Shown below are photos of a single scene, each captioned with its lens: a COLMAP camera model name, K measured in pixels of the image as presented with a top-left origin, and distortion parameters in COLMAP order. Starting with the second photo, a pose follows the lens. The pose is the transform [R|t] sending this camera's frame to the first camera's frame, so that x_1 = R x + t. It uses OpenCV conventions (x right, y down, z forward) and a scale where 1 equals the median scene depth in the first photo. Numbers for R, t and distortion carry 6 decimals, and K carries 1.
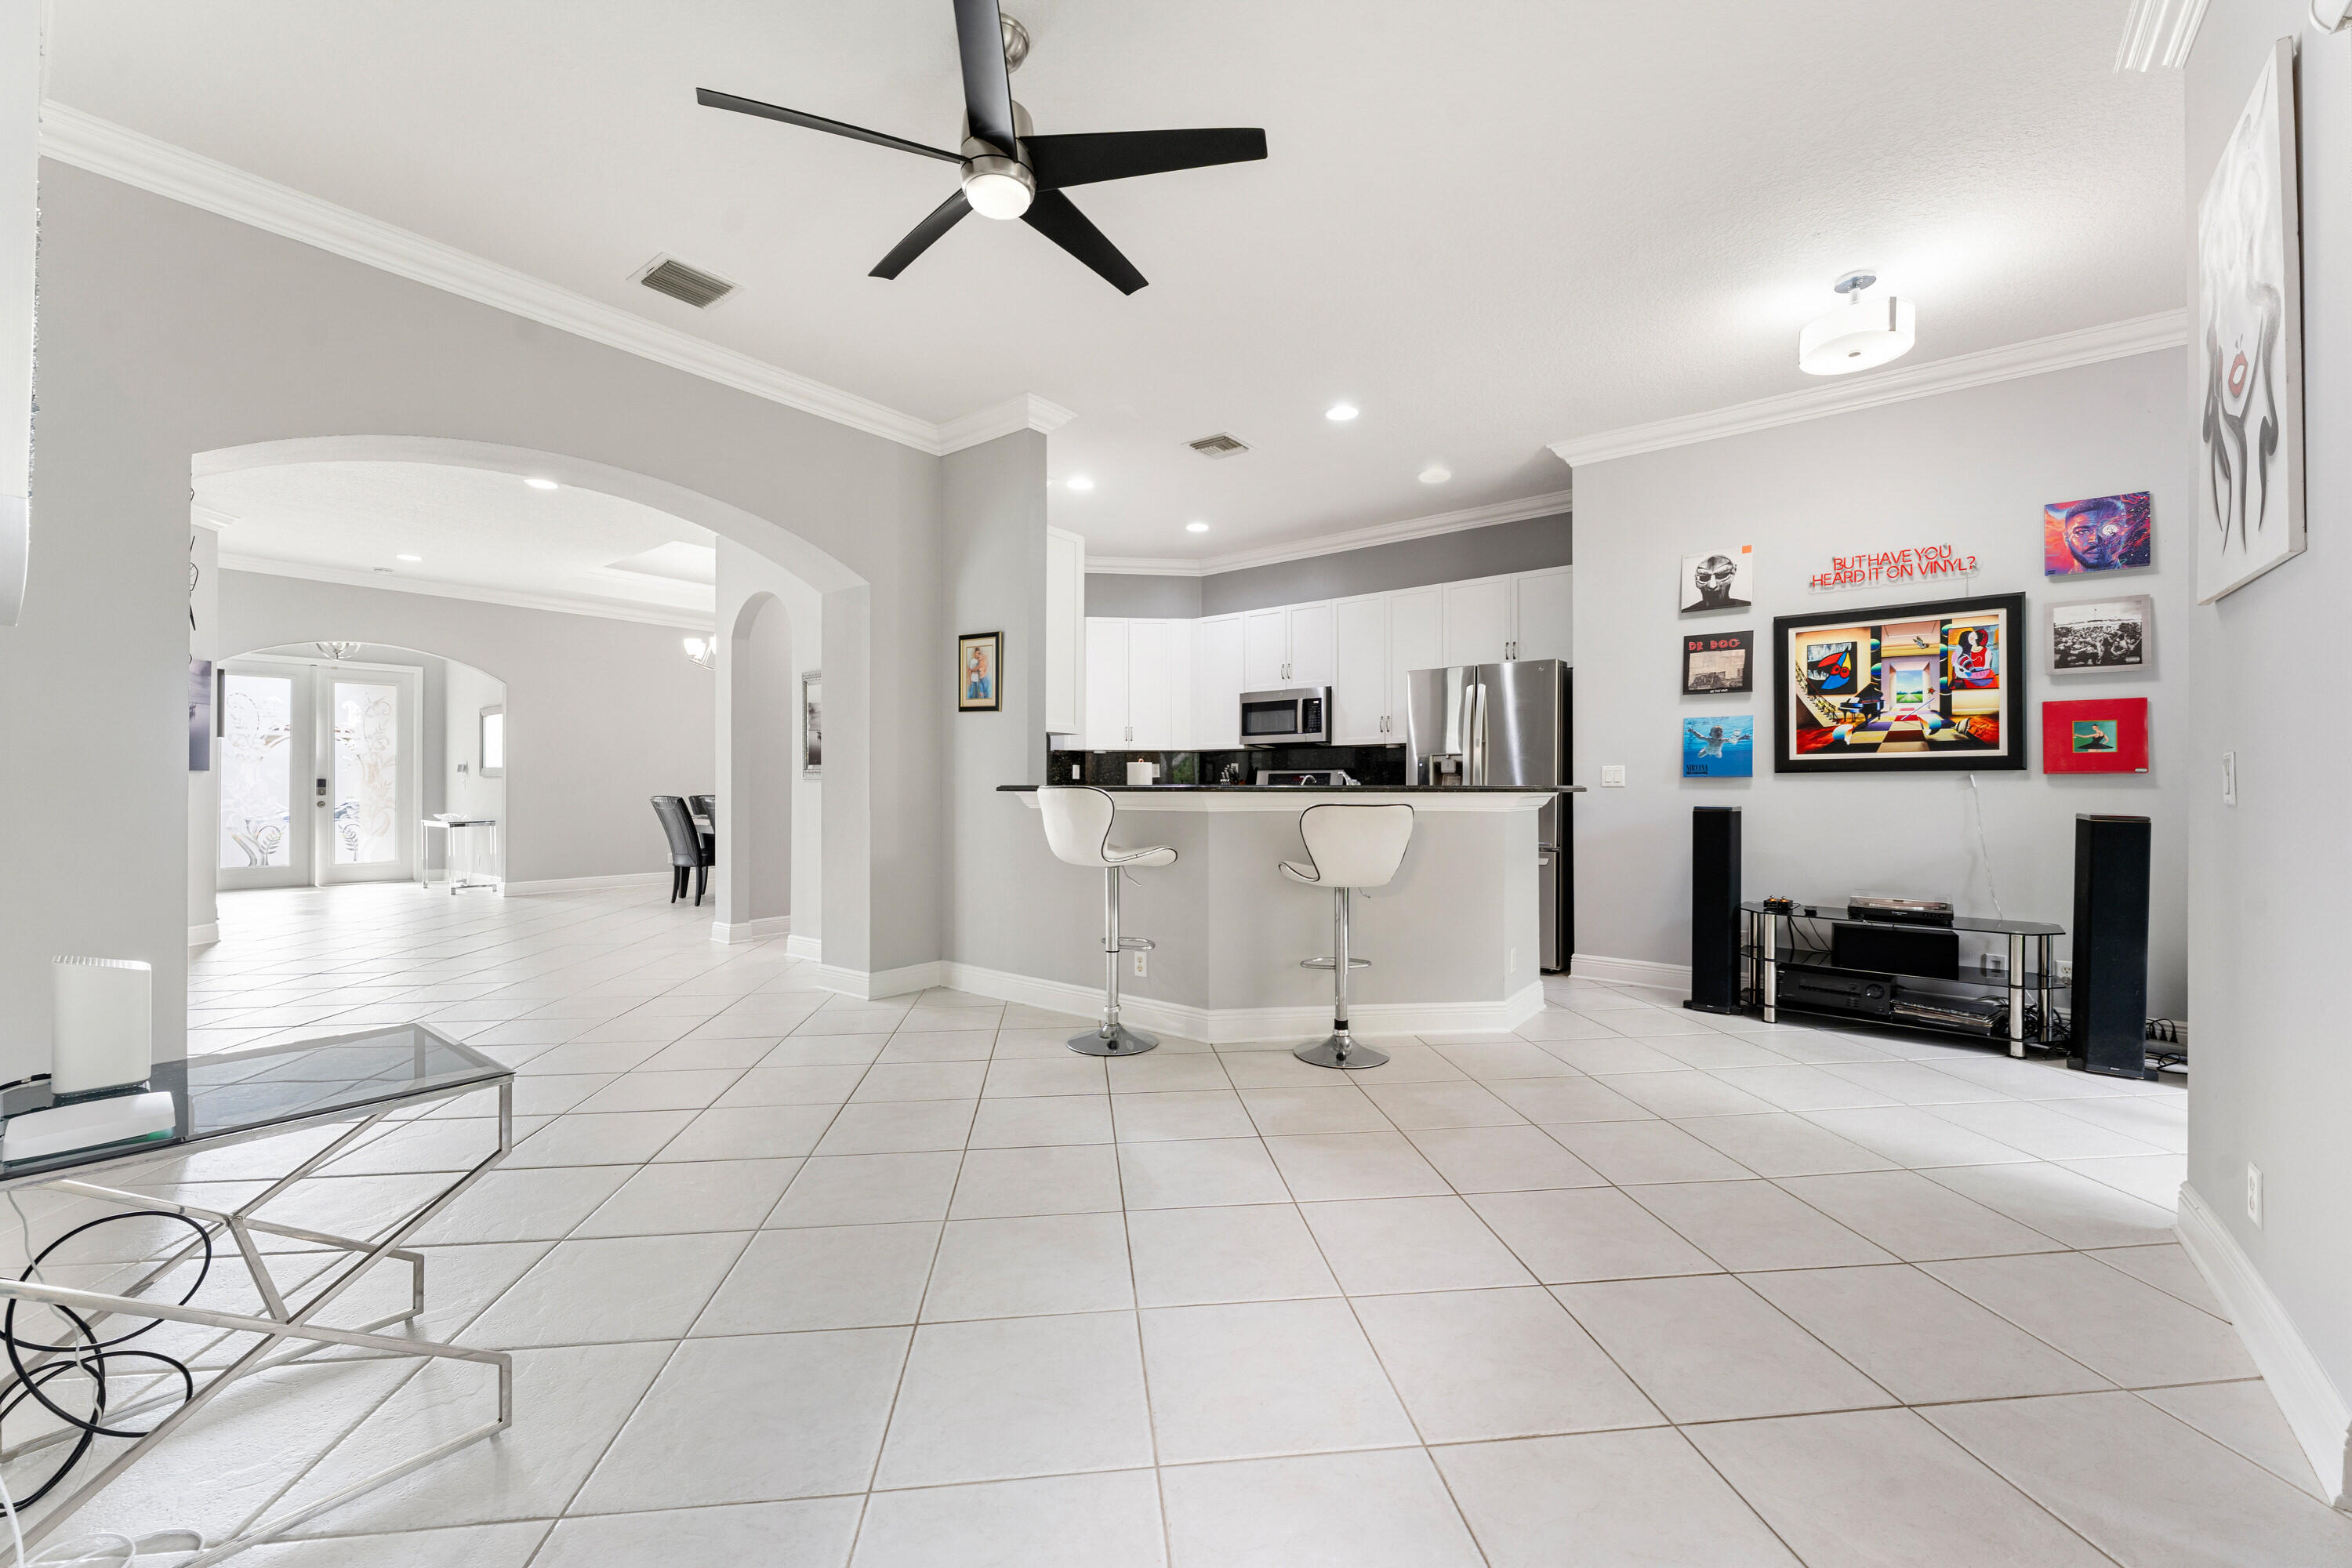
lens RADIAL K [[926.7, 0, 1187.6], [0, 926.7, 783.9], [0, 0, 1]] dist [-0.013531, -0.000234]
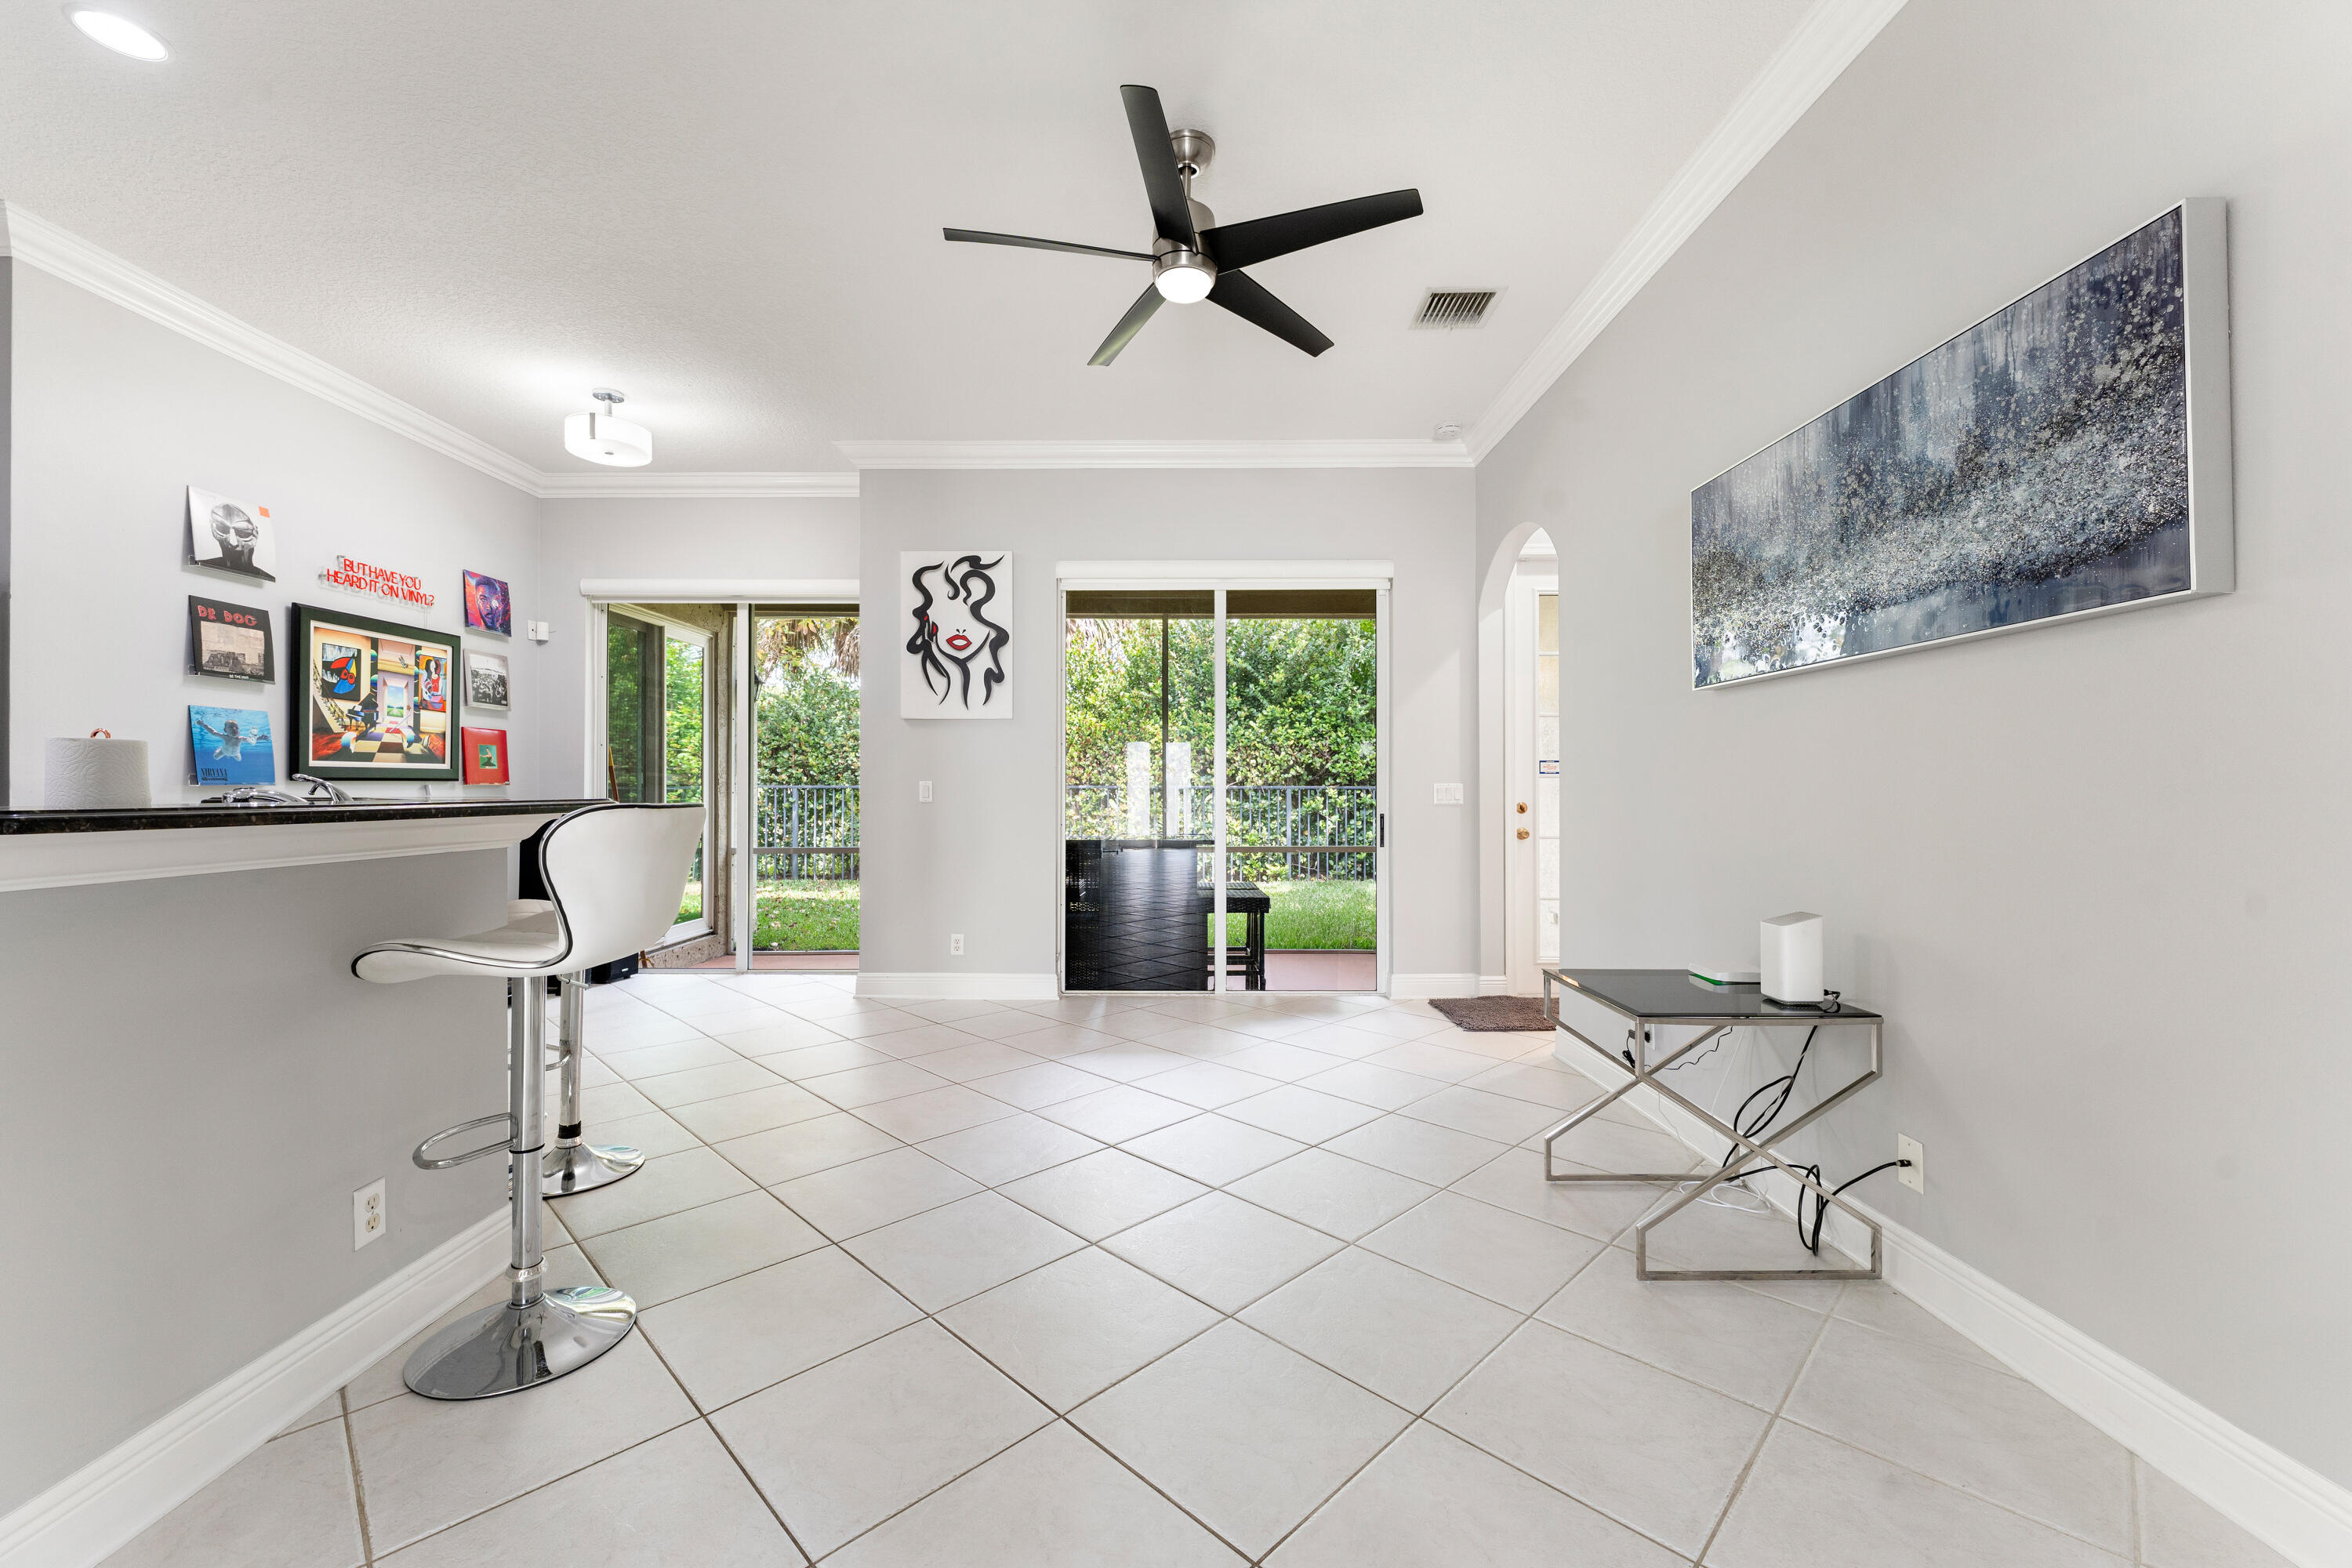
lens RADIAL K [[926.7, 0, 1179.2], [0, 926.7, 788.8], [0, 0, 1]] dist [-0.013531, -0.000234]
pose [[-0.615428, -0.001395, 0.788192, -0.596046], [-0.005016, 0.999985, -0.002146, -0.006894], [-0.788177, -0.005275, -0.615425, 0.919196]]
